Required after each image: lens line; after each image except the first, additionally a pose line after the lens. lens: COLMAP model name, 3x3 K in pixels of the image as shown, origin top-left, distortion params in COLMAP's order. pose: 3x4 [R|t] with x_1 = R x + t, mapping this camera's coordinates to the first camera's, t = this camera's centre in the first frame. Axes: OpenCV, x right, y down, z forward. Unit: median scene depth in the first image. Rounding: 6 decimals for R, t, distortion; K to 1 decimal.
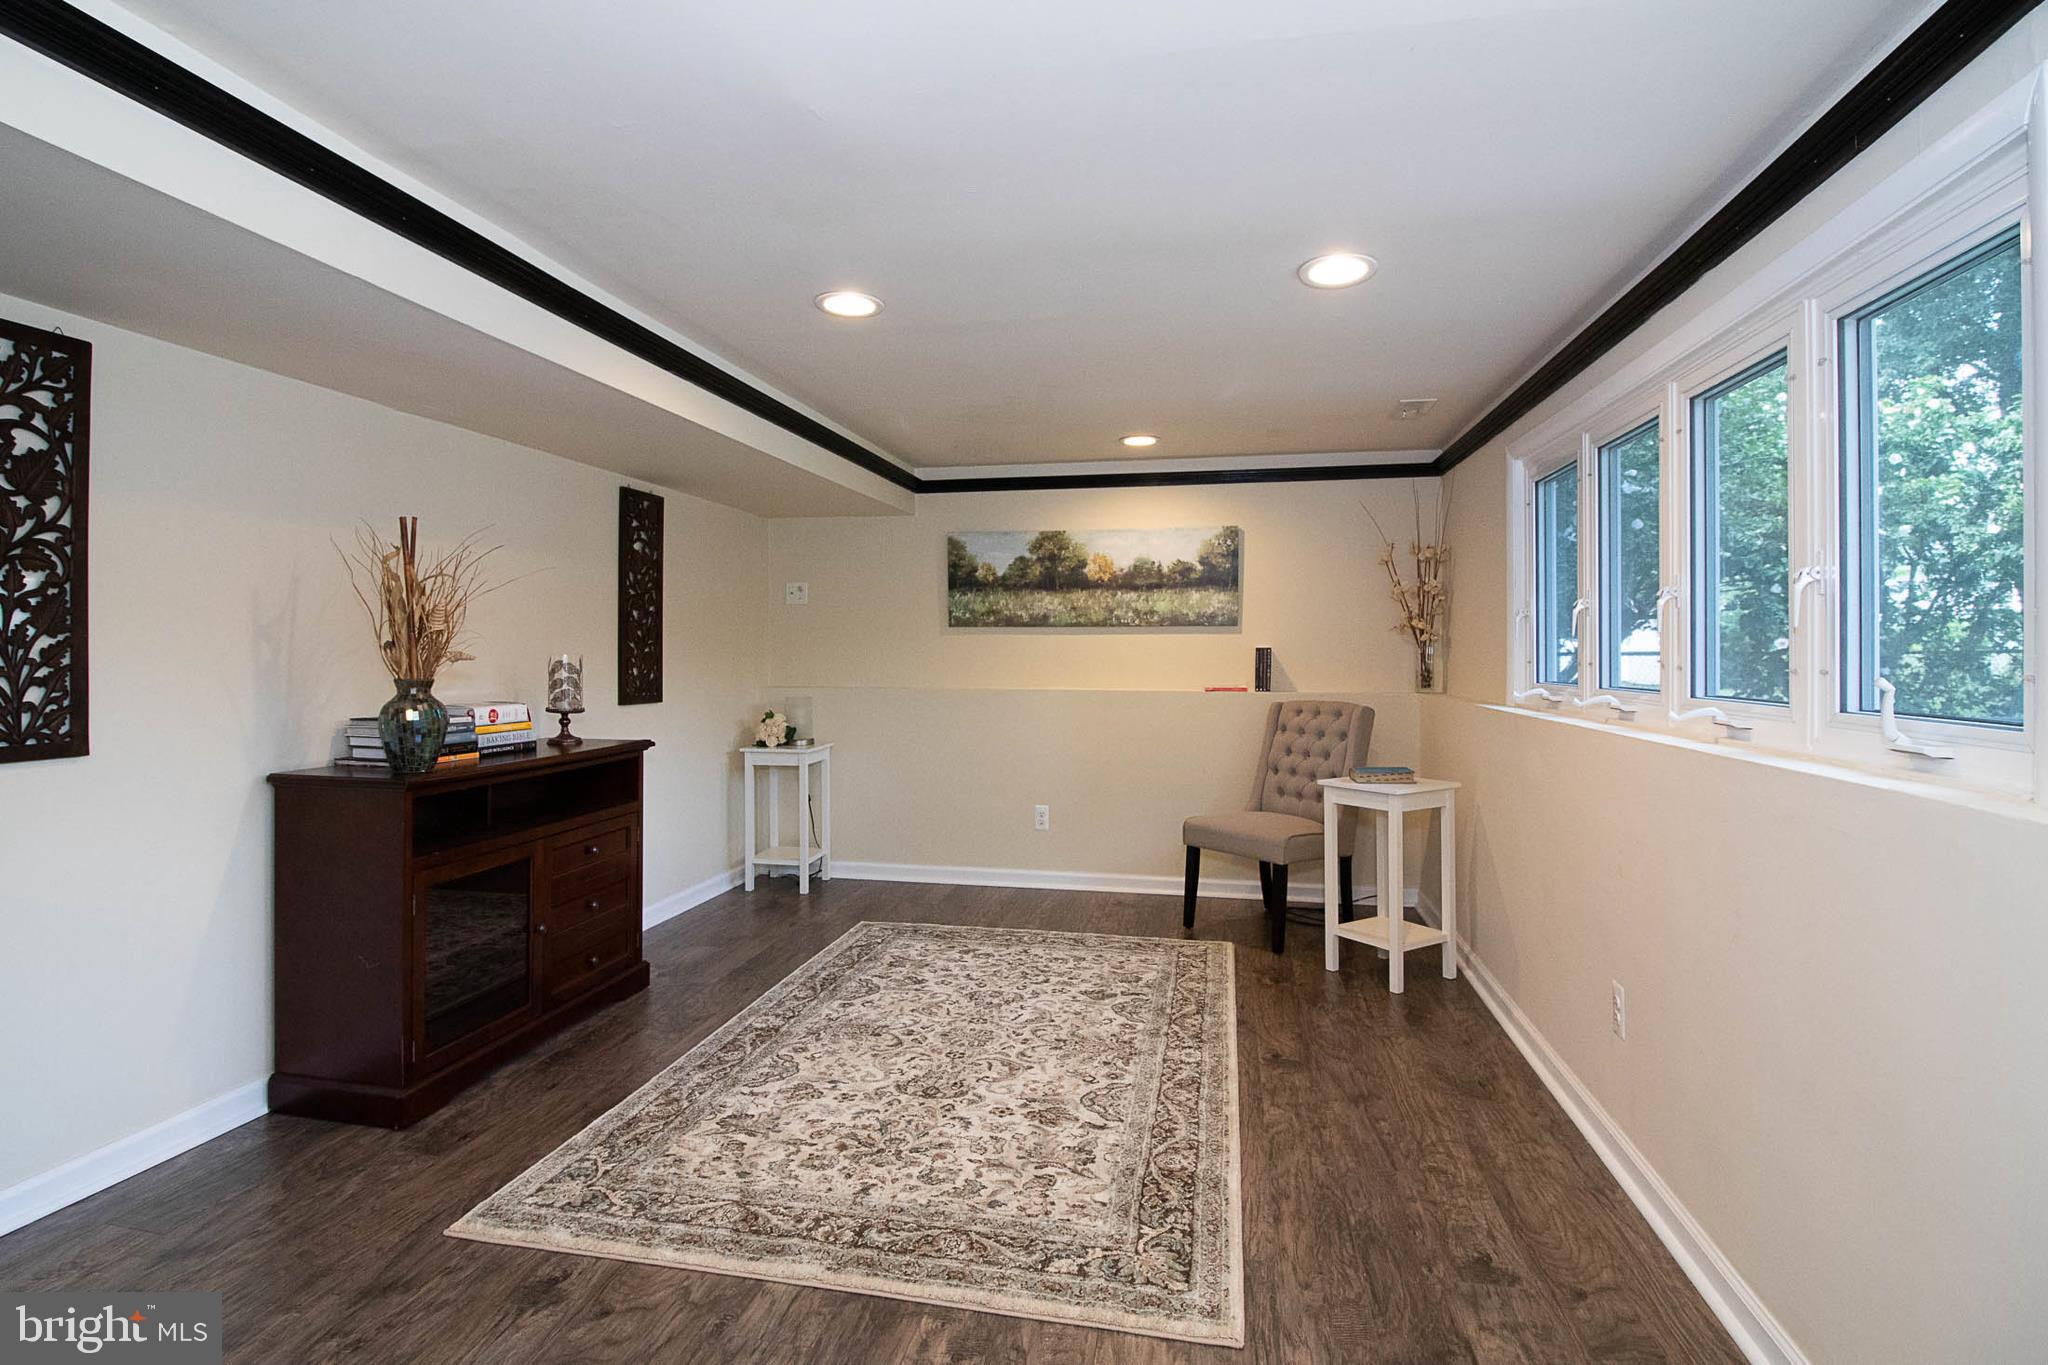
lens RADIAL K [[997.3, 0, 1014.6], [0, 997.3, 685.7], [0, 0, 1]] dist [-0.012950, -0.006671]
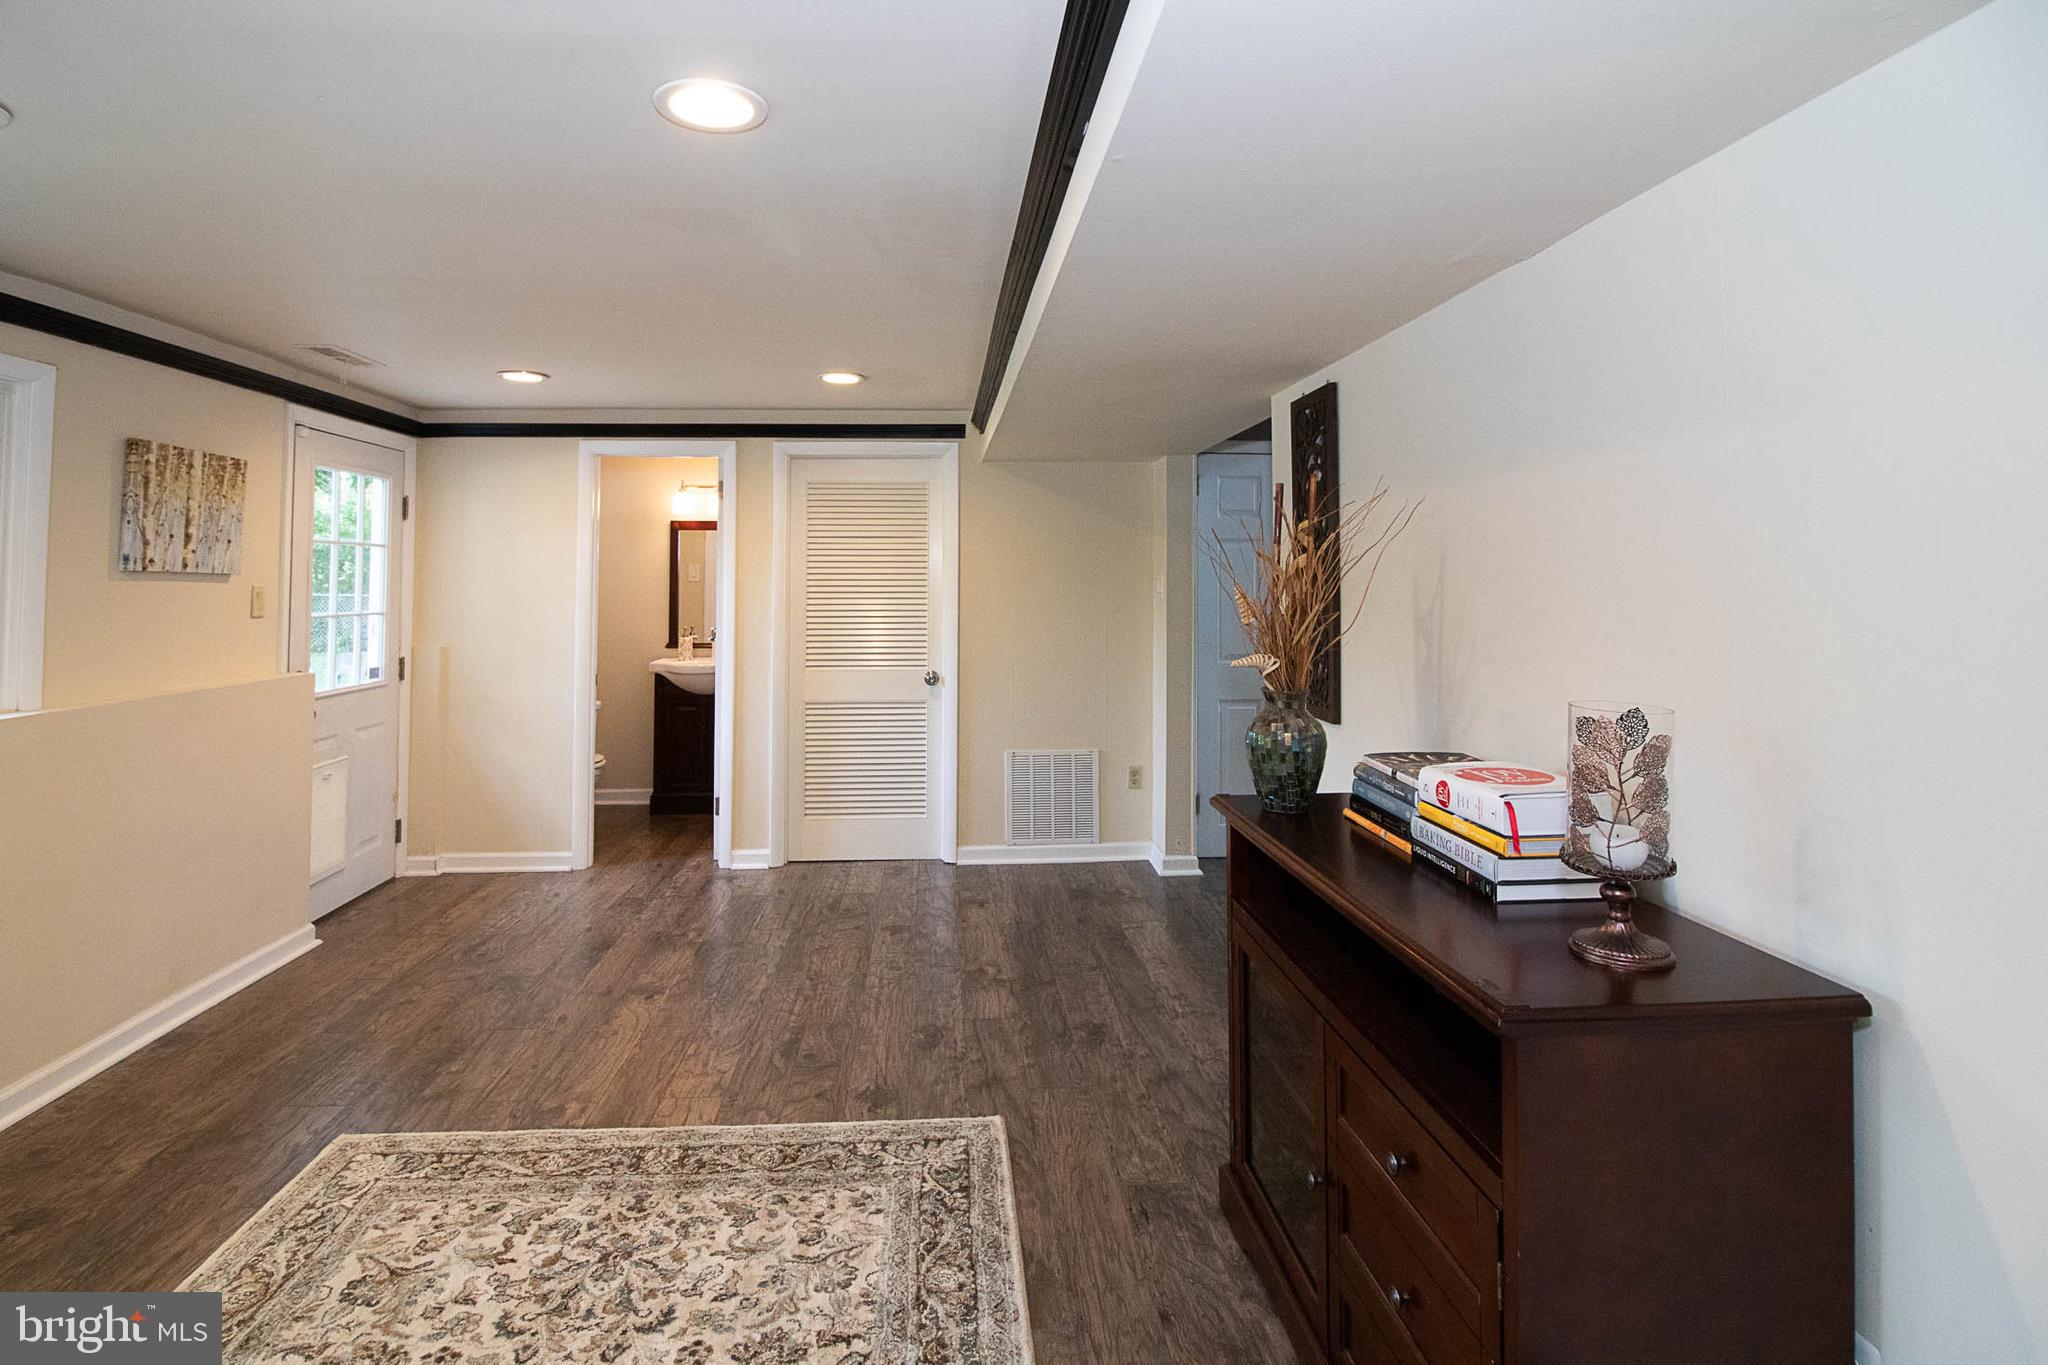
lens RADIAL K [[997.3, 0, 1019.6], [0, 997.3, 527.2], [0, 0, 1]] dist [-0.012950, -0.006671]
pose [[-0.959698, -0.015721, -0.280594, -0.113347], [-0.010363, 0.999735, -0.020567, -0.069262], [0.280843, -0.016831, -0.959606, 1.024580]]
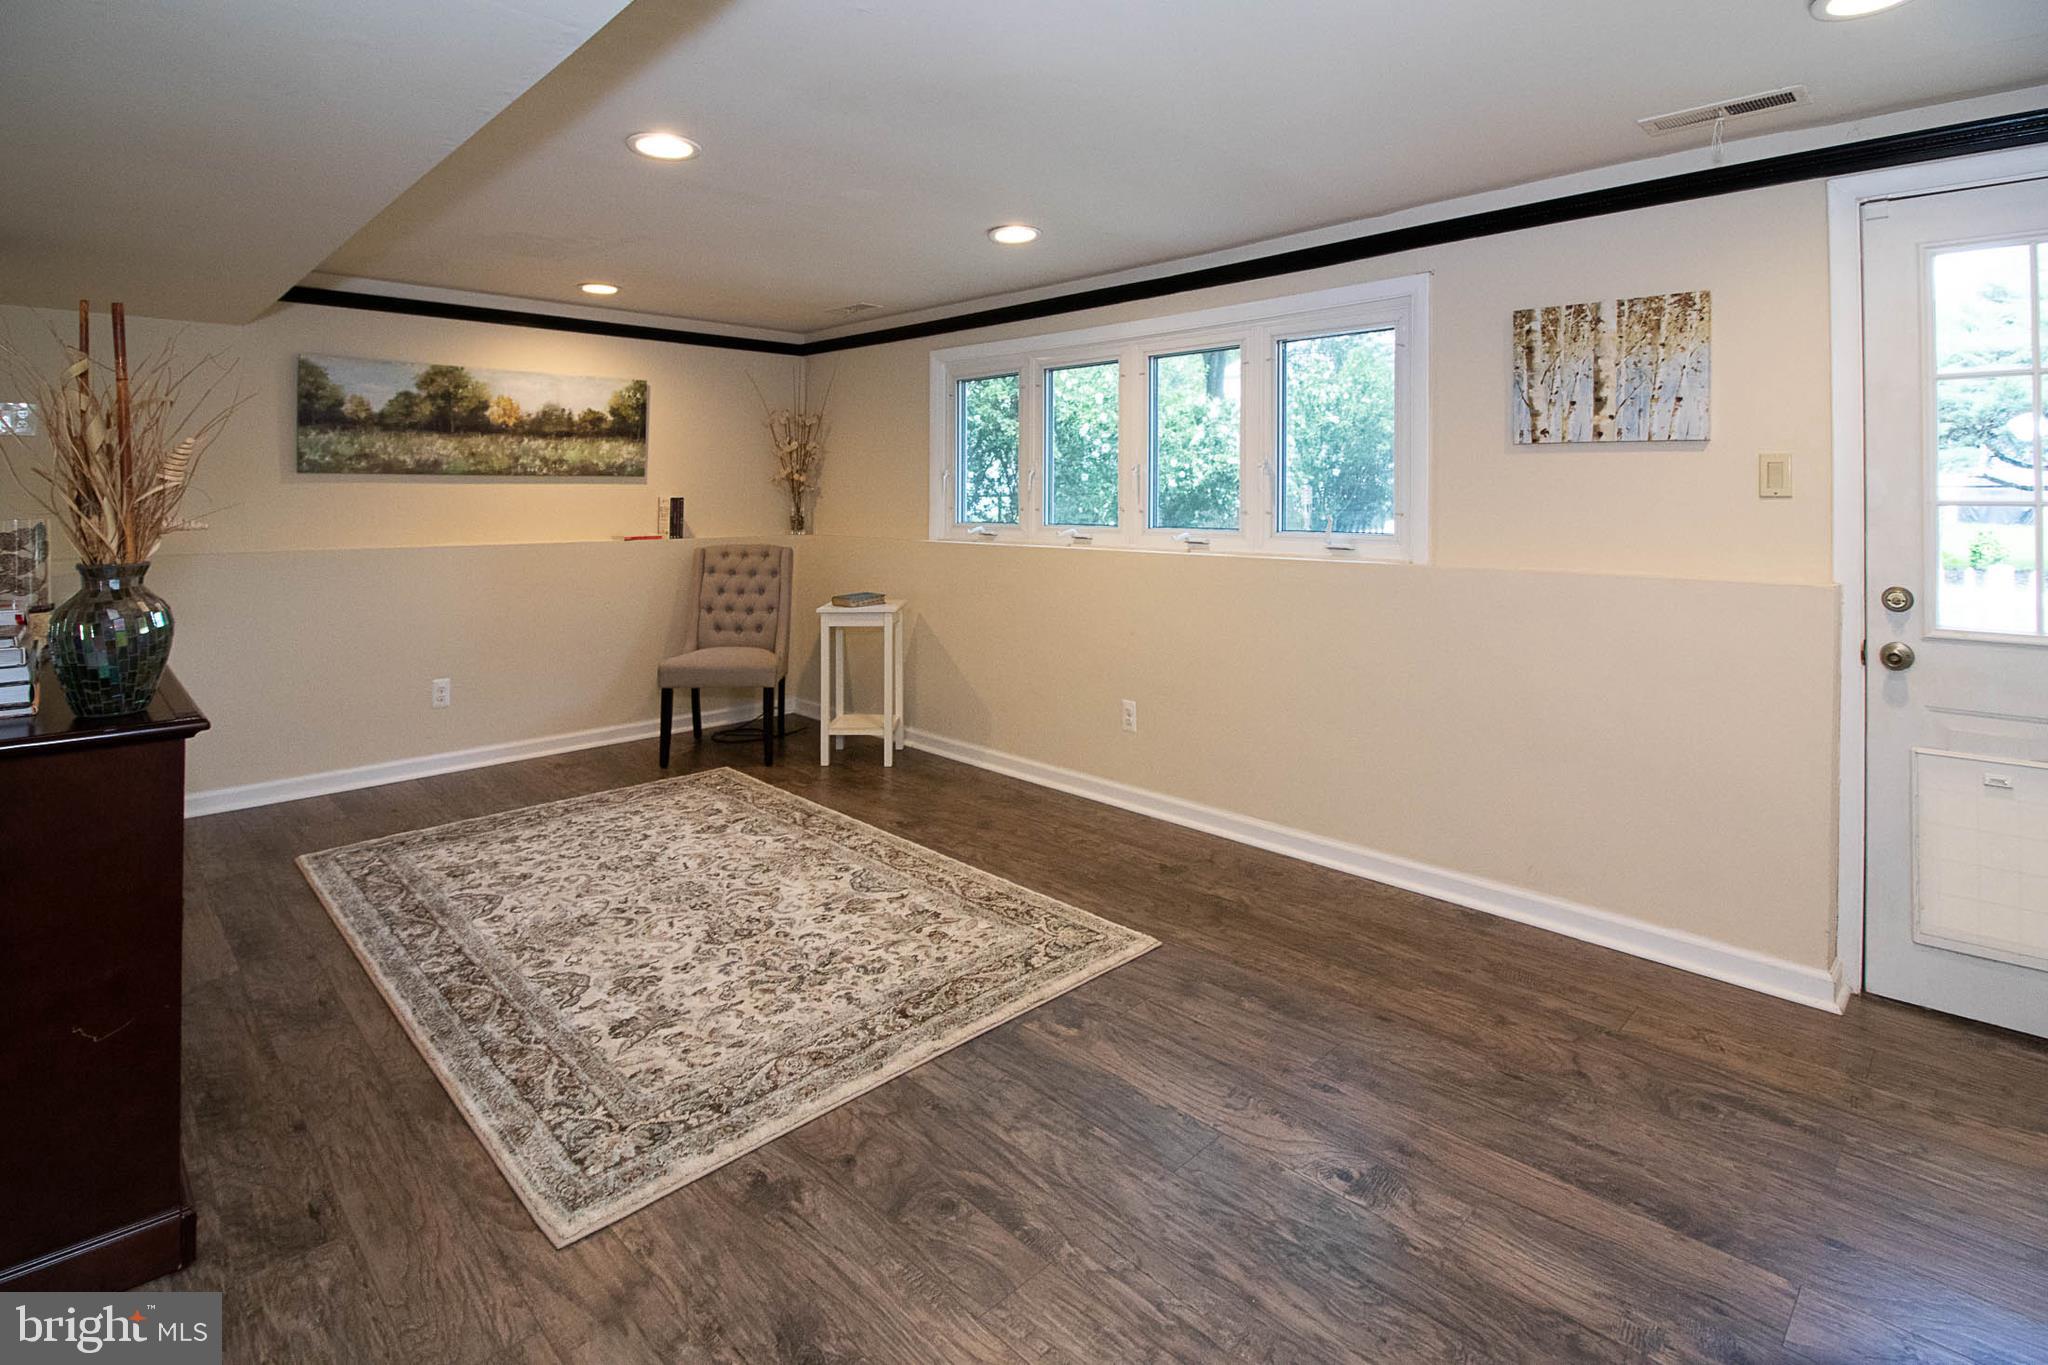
lens RADIAL K [[997.3, 0, 1003.6], [0, 997.3, 529.4], [0, 0, 1]] dist [-0.012950, -0.006671]
pose [[0.567658, -0.032172, 0.822636, -0.471830], [0.031106, 0.999361, 0.017619, -0.012631], [-0.822677, 0.015587, 0.568296, 0.113624]]
